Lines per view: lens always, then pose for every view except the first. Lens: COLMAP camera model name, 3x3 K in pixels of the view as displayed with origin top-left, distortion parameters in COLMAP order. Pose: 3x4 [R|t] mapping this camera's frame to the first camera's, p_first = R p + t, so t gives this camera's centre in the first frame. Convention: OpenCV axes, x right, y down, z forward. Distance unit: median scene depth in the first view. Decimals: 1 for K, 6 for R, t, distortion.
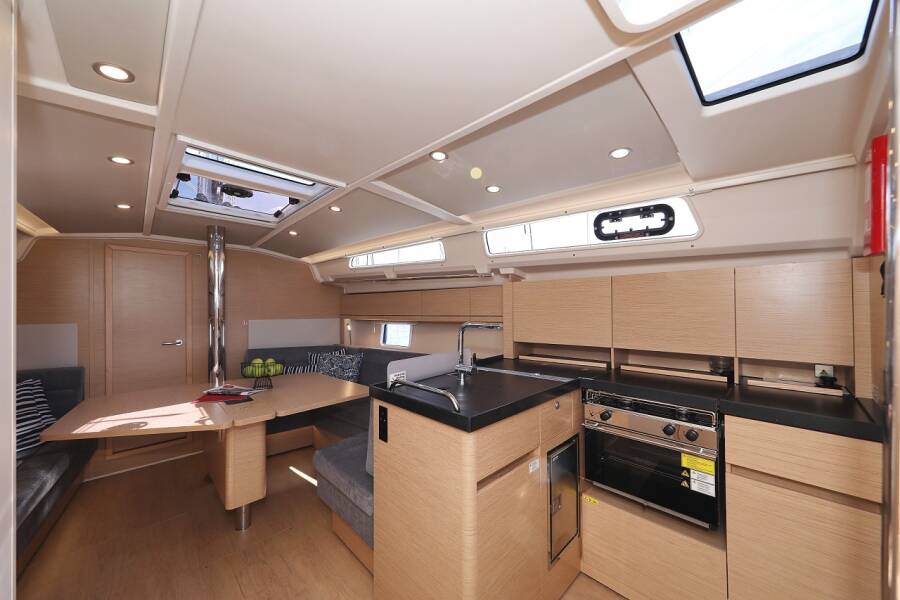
lens RADIAL K [[326.0, 0, 452.2], [0, 326.0, 304.1], [0, 0, 1]] dist [0.000494, 0.000039]
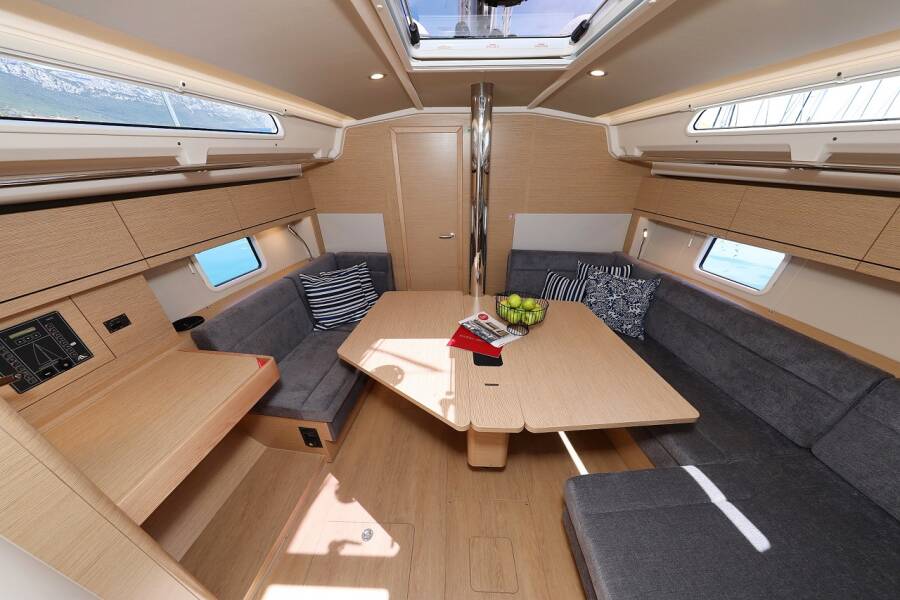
lens RADIAL K [[282.2, 0, 449.8], [0, 282.2, 305.1], [0, 0, 1]] dist [0.001135, 0.000782]
pose [[0.700186, 0.332292, -0.631919, -0.204671], [0.020040, 0.875593, 0.482633, -0.096787], [0.713679, -0.350597, 0.606419, 0.352417]]
